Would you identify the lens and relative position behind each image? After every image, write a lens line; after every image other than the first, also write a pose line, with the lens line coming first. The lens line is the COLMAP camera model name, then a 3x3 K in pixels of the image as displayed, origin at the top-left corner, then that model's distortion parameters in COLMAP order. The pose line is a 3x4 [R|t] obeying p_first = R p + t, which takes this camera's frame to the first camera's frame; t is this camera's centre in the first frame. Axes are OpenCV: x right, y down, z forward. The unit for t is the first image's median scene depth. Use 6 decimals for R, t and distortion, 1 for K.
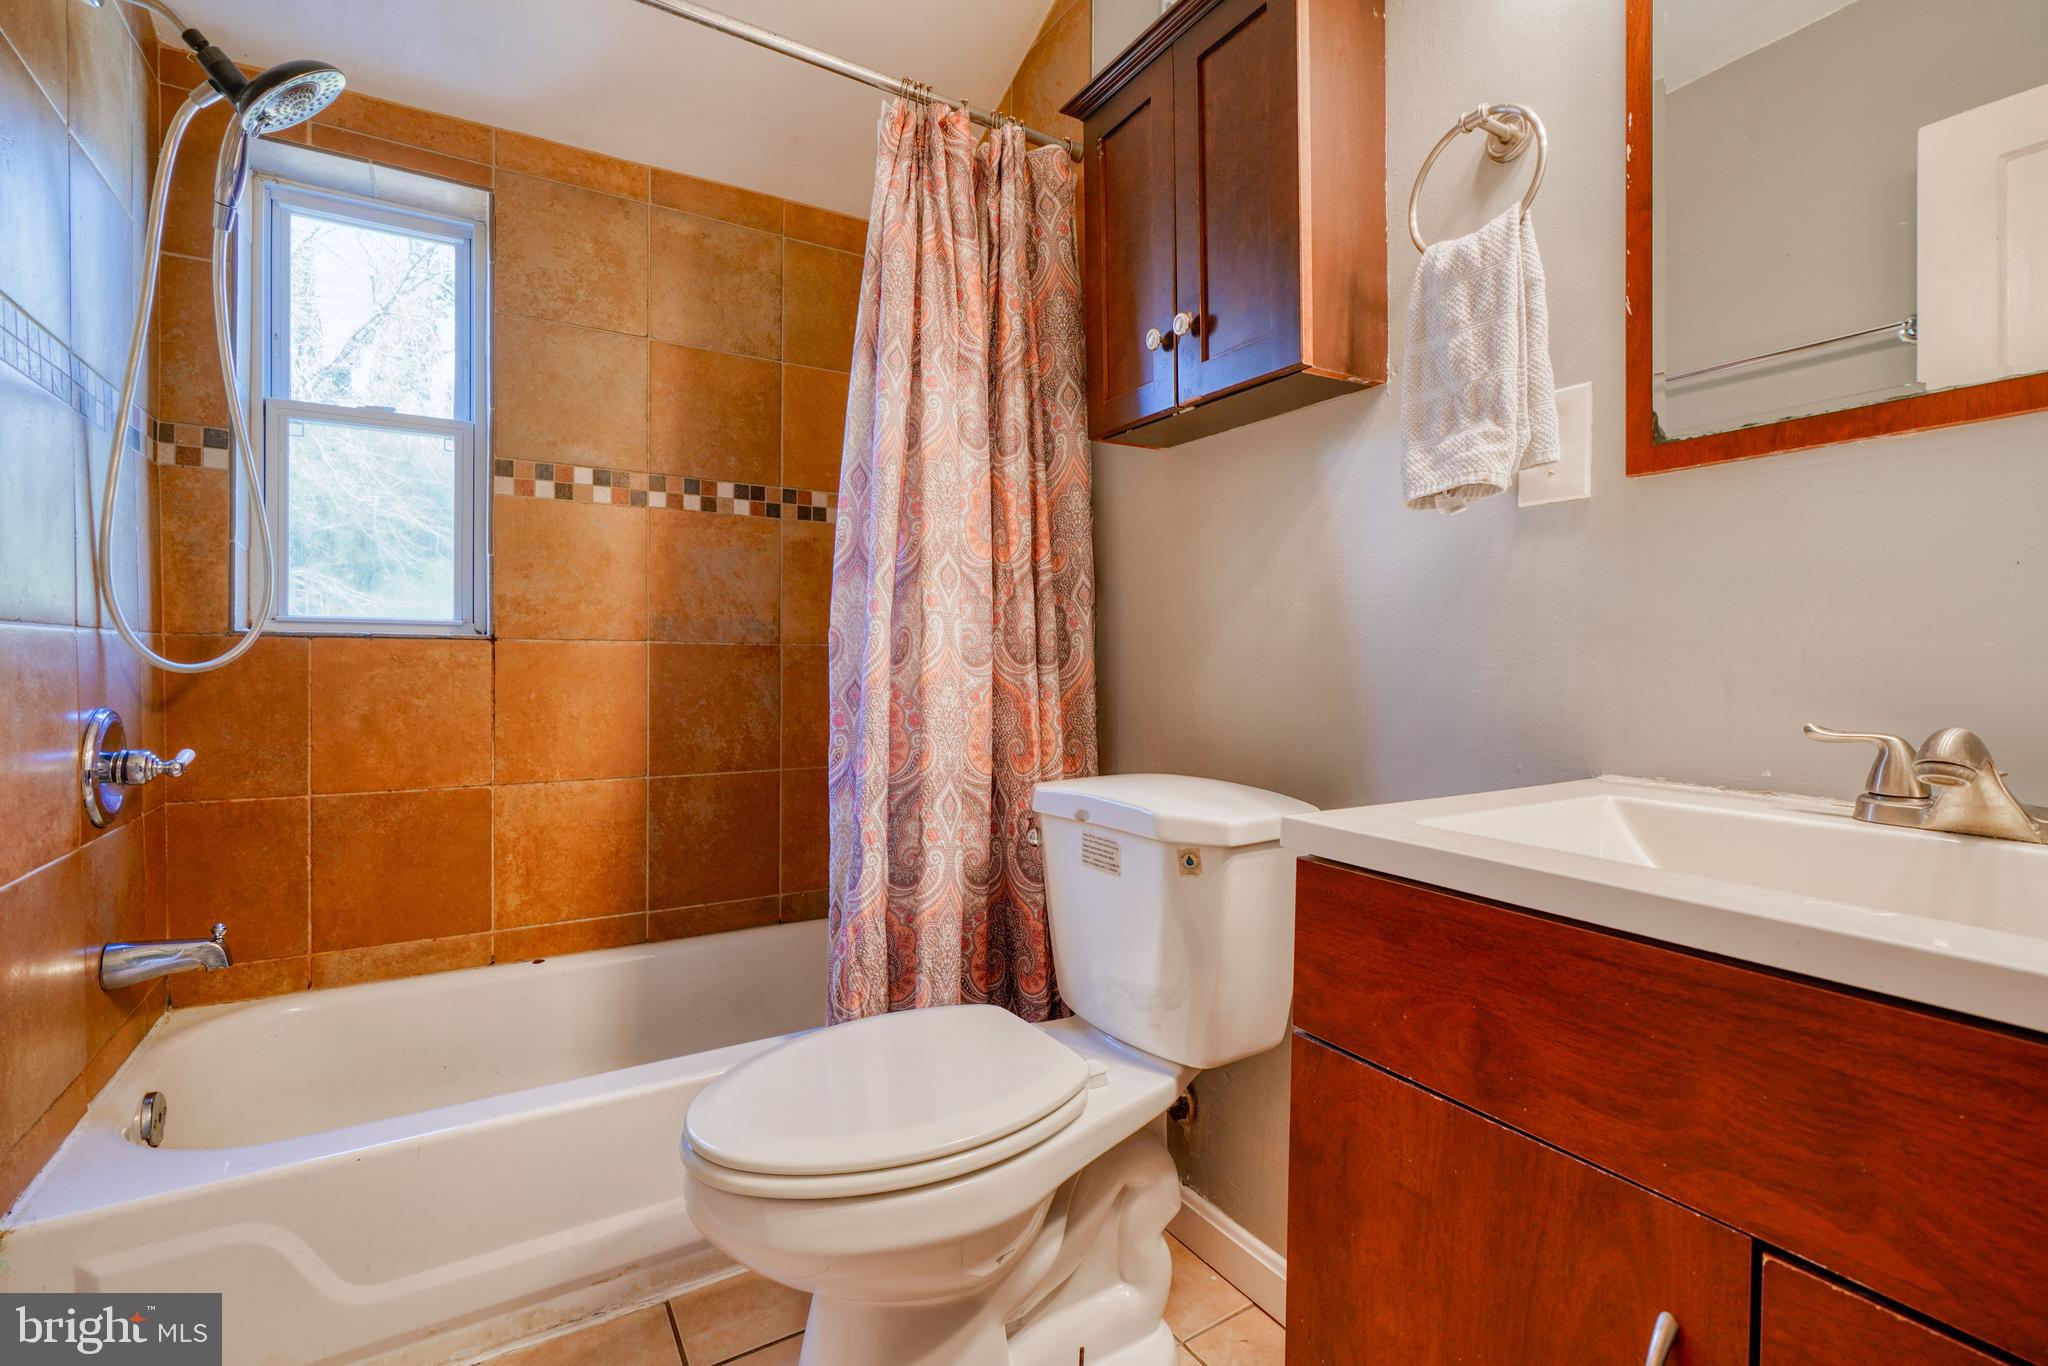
lens RADIAL K [[934.5, 0, 1019.8], [0, 934.5, 676.3], [0, 0, 1]] dist [-0.002678, 0.001115]
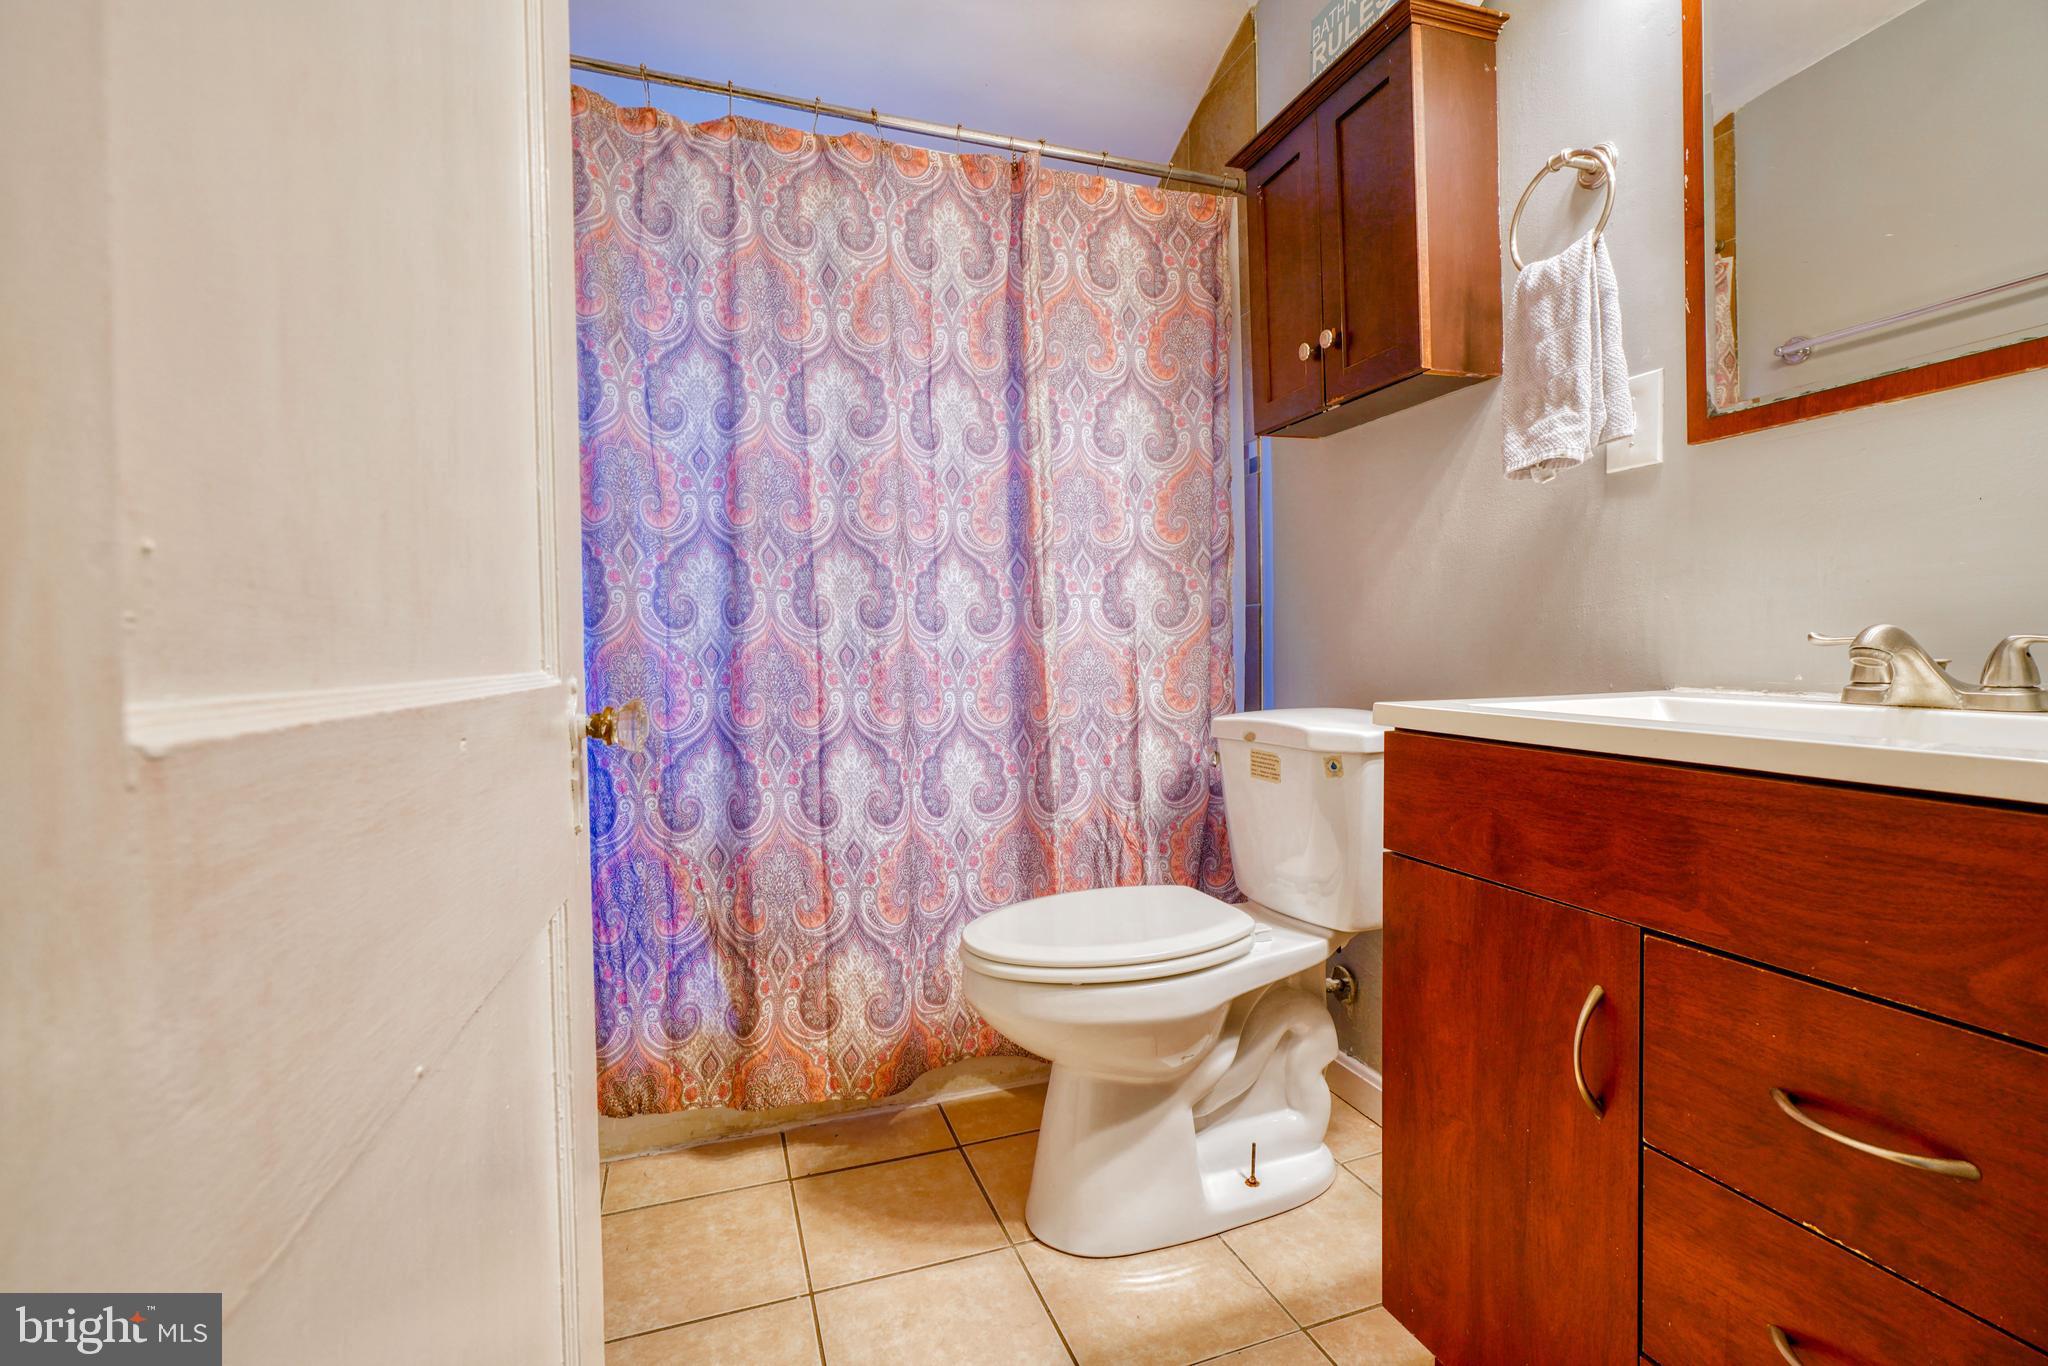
lens RADIAL K [[934.5, 0, 1019.8], [0, 934.5, 676.3], [0, 0, 1]] dist [-0.002678, 0.001115]
pose [[0.977903, -0.016324, -0.208419, 0.035115], [0.019264, 0.999741, 0.012087, 0.059195], [0.208168, -0.015835, 0.977965, -0.386600]]
